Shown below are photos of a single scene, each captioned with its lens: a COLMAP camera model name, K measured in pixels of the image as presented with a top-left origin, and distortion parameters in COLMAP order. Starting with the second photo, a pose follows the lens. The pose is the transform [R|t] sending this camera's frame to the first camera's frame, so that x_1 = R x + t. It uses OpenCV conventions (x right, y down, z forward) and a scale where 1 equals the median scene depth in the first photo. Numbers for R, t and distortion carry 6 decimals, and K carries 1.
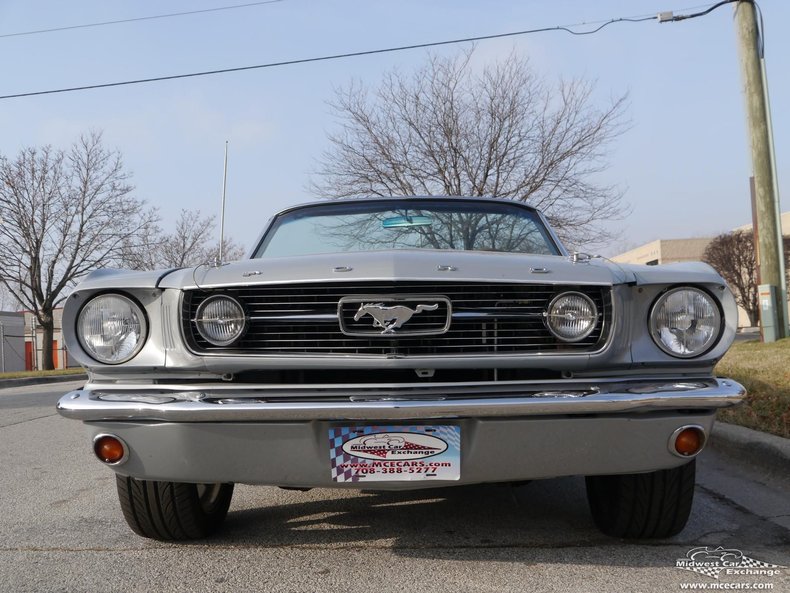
lens RADIAL K [[794.4, 0, 398.5], [0, 794.4, 309.8], [0, 0, 1]] dist [-0.031779, 0.000000]
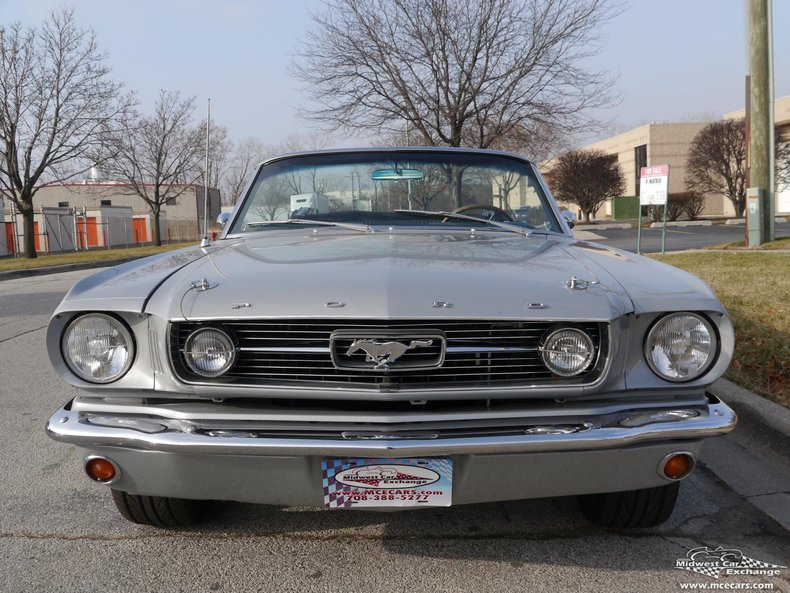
lens RADIAL K [[794.4, 0, 397.5], [0, 794.4, 304.3], [0, 0, 1]] dist [-0.031779, 0.000000]
pose [[0.999814, 0.005397, 0.018534, -0.007170], [-0.007966, 0.989909, 0.141483, -0.117244], [-0.017583, -0.141604, 0.989767, 0.023344]]
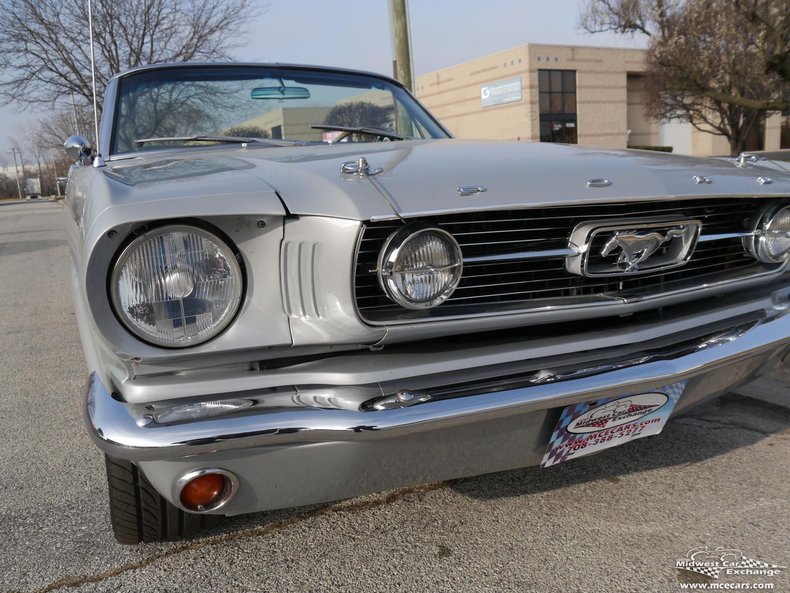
lens RADIAL K [[640.5, 0, 383.7], [0, 640.5, 278.1], [0, 0, 1]] dist [-0.041695, 0.027999]
pose [[0.885663, -0.087157, 0.456075, -0.302221], [0.005415, 0.984098, 0.177546, -0.042471], [-0.464297, -0.154776, 0.872051, 0.370172]]
